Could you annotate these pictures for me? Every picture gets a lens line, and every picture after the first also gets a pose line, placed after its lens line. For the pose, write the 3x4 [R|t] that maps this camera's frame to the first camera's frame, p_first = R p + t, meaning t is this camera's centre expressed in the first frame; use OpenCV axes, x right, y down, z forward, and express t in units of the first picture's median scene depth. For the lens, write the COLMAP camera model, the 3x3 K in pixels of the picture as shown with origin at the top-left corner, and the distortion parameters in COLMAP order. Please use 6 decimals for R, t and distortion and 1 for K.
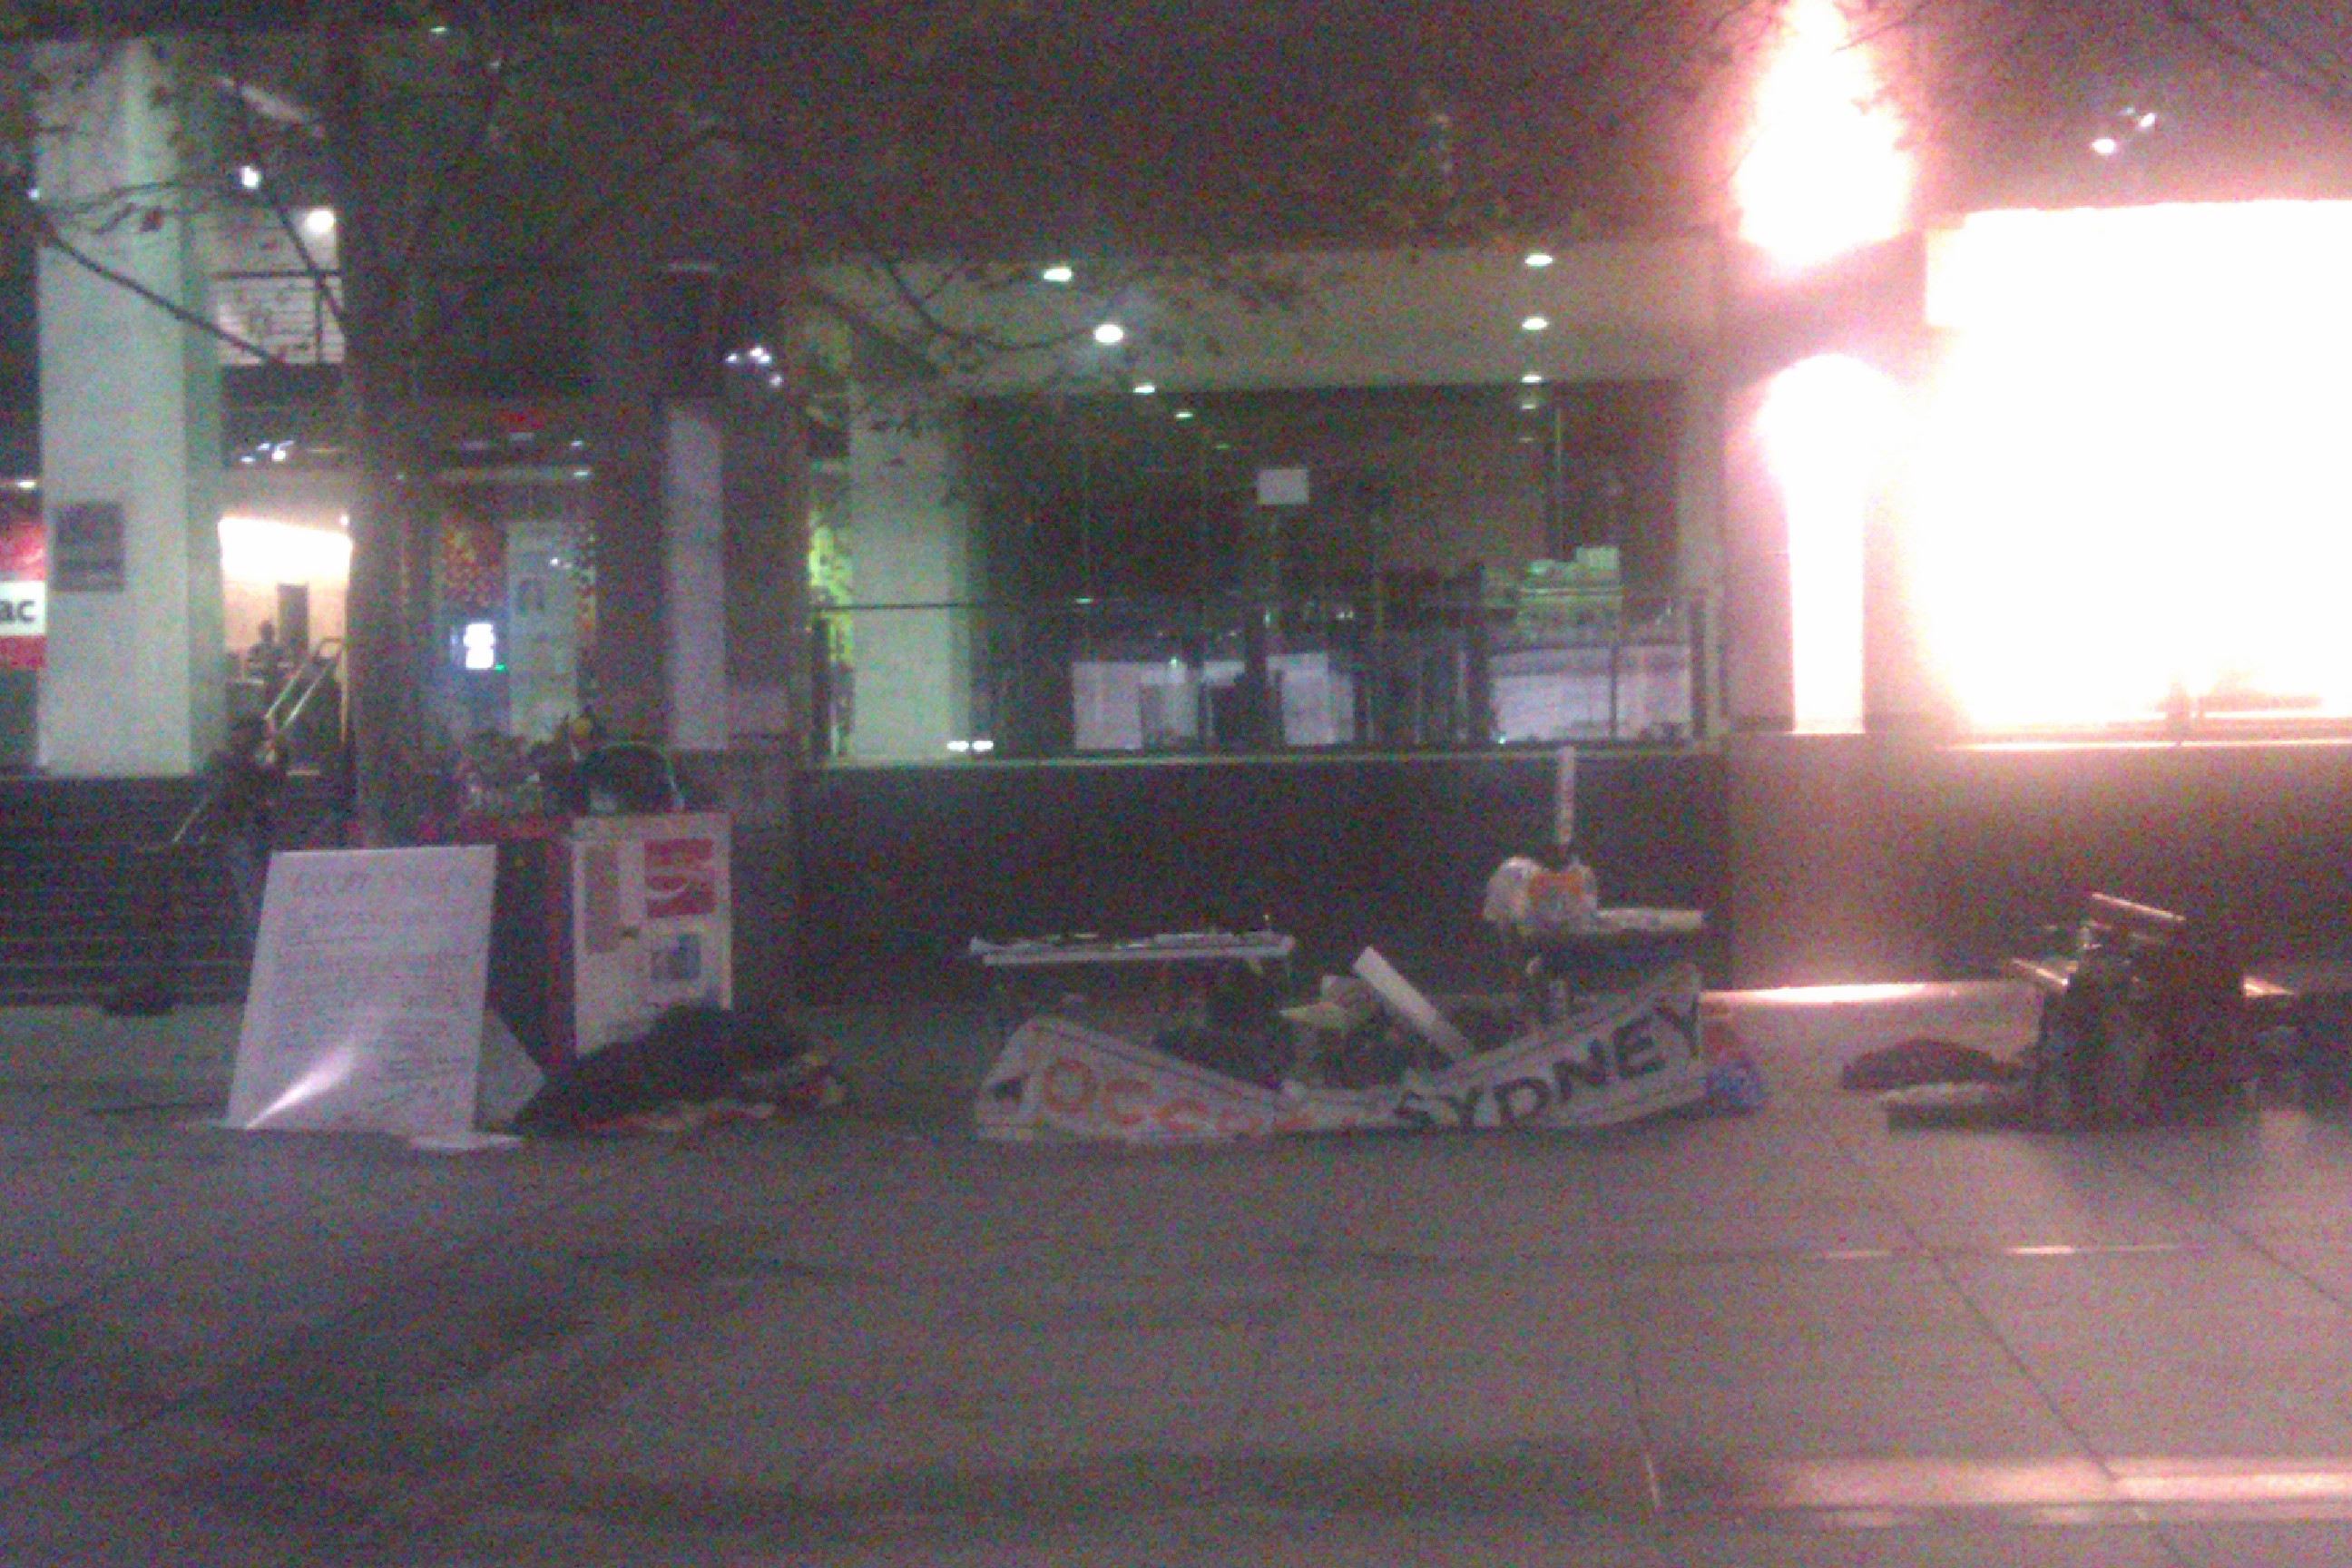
lens RADIAL K [[3218.6, 0, 1176.0], [0, 3218.6, 784.0], [0, 0, 1]] dist [-0.243745, -0.052089]
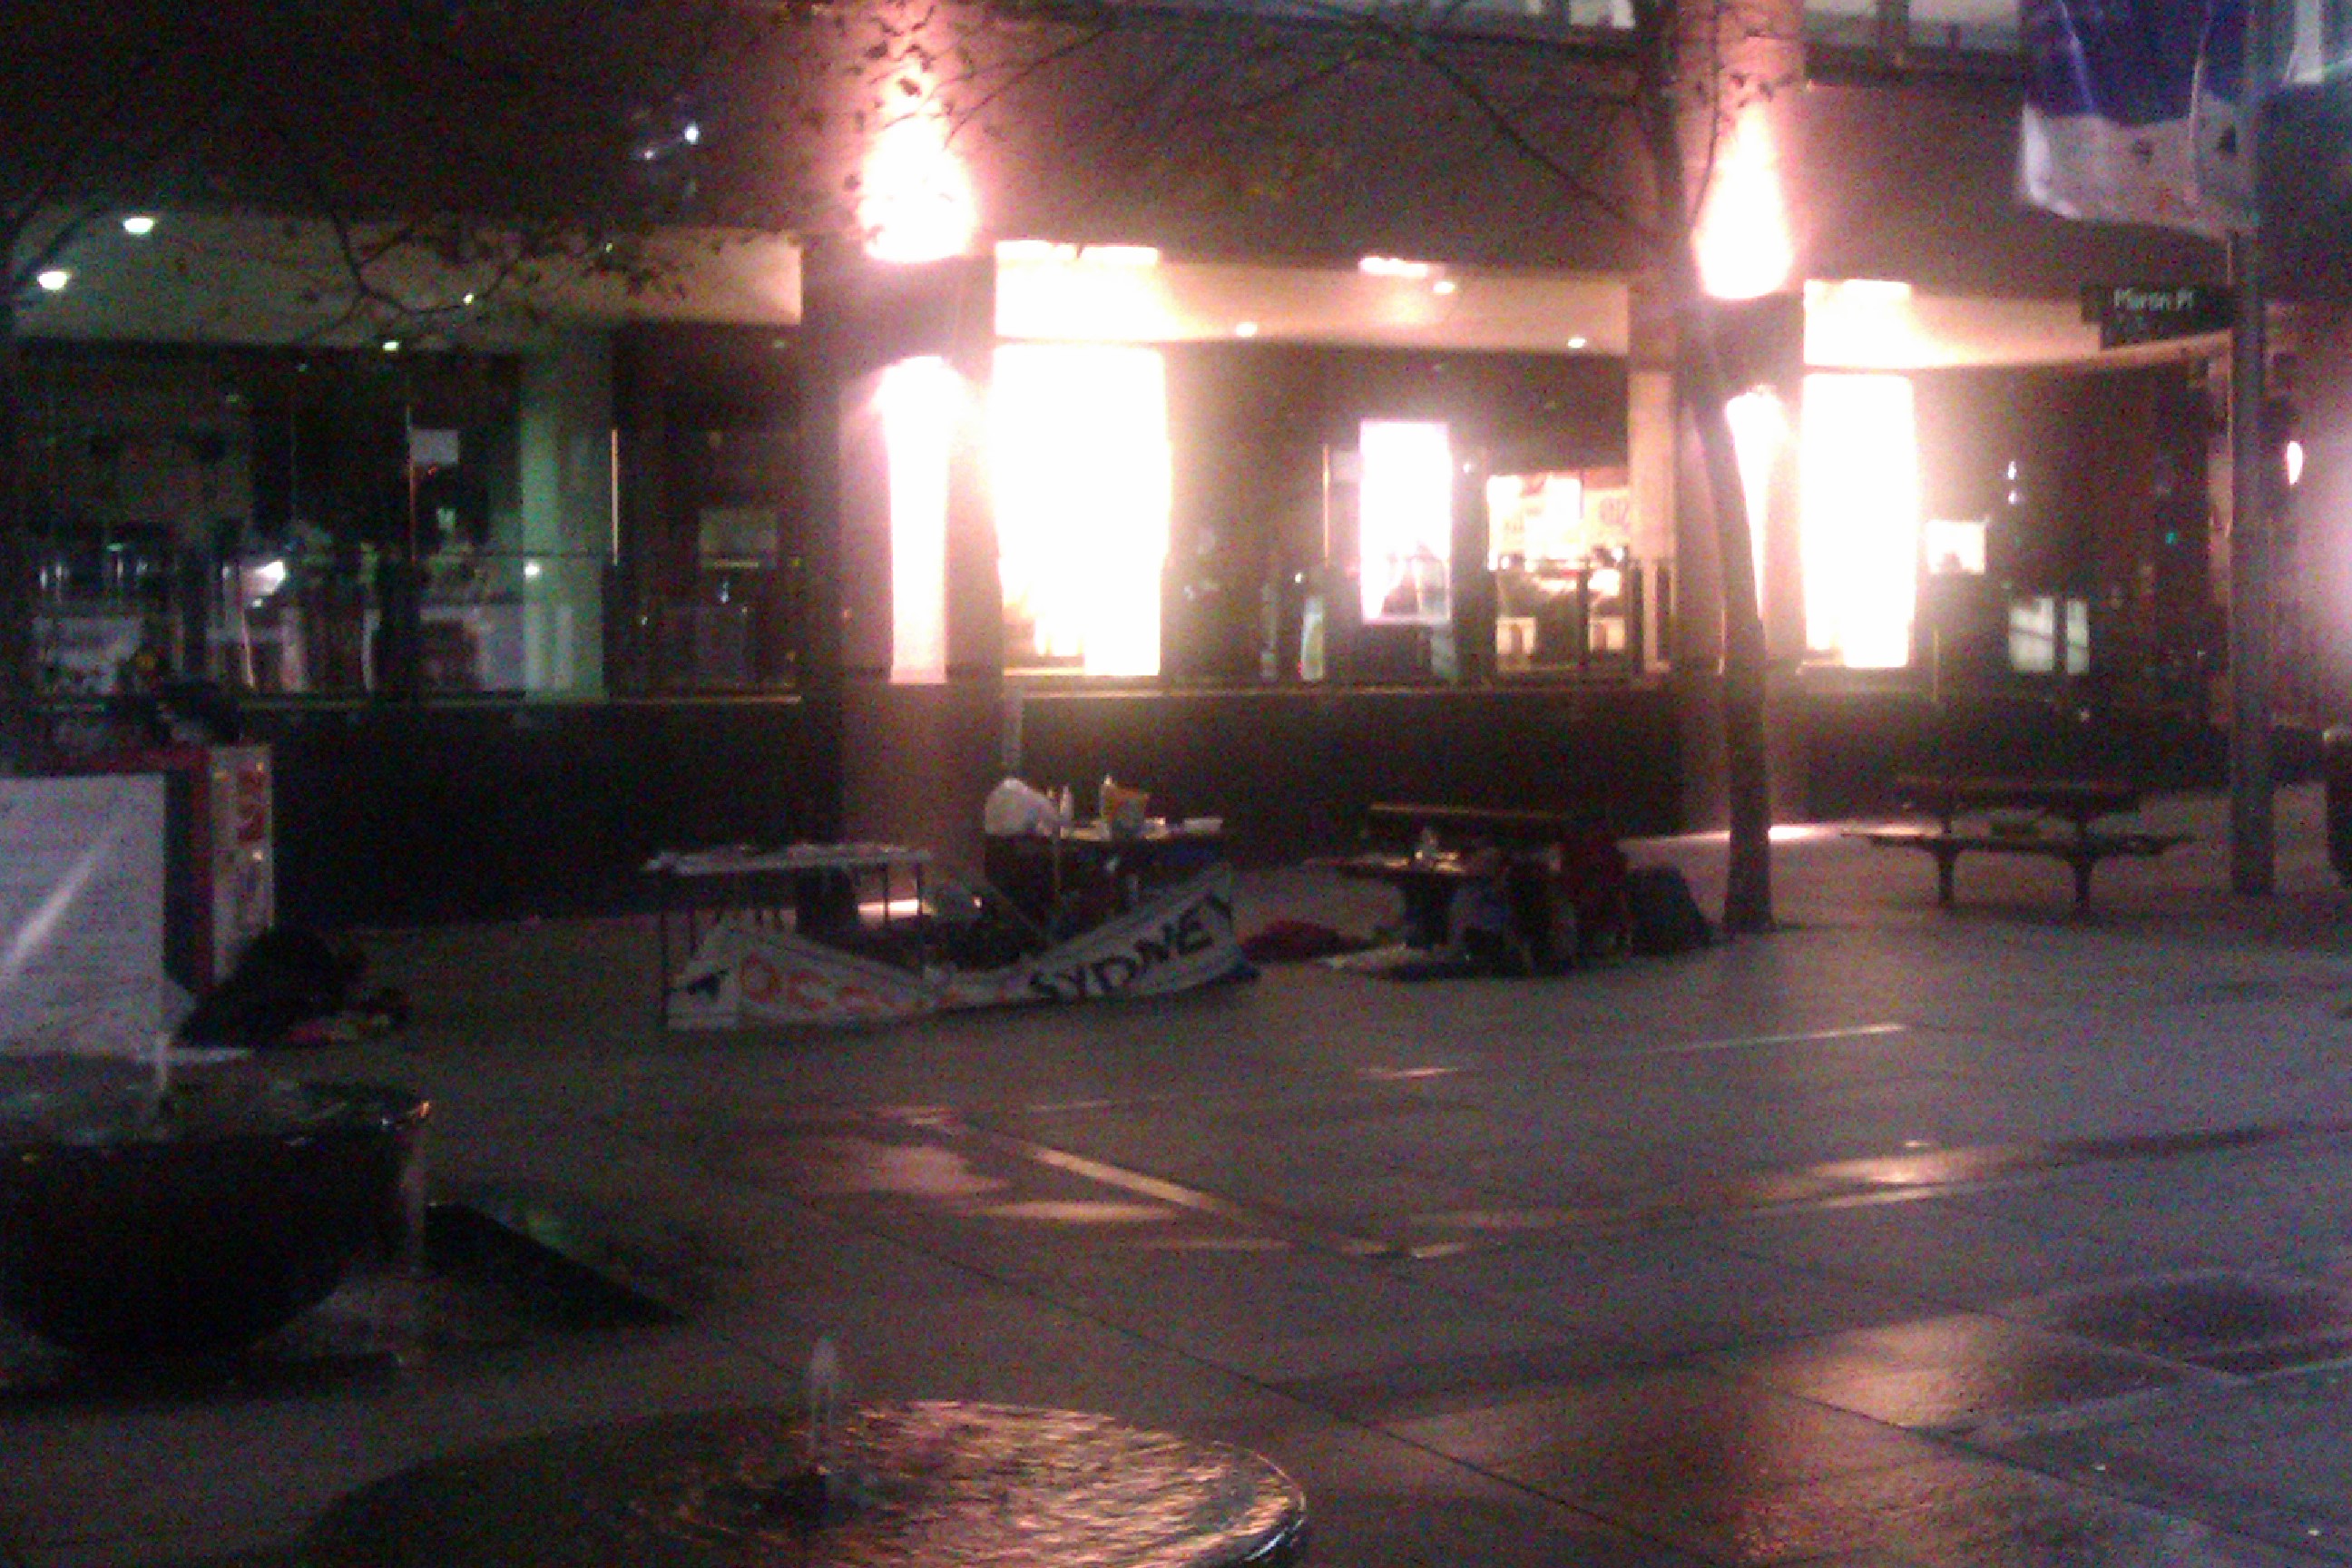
lens RADIAL K [[3218.6, 0, 1176.0], [0, 3218.6, 784.0], [0, 0, 1]] dist [-0.243745, -0.052089]
pose [[0.824086, -0.005878, 0.566434, -0.558530], [-0.000625, 0.999936, 0.011286, 0.011956], [-0.566464, -0.009654, 0.824030, -0.023694]]
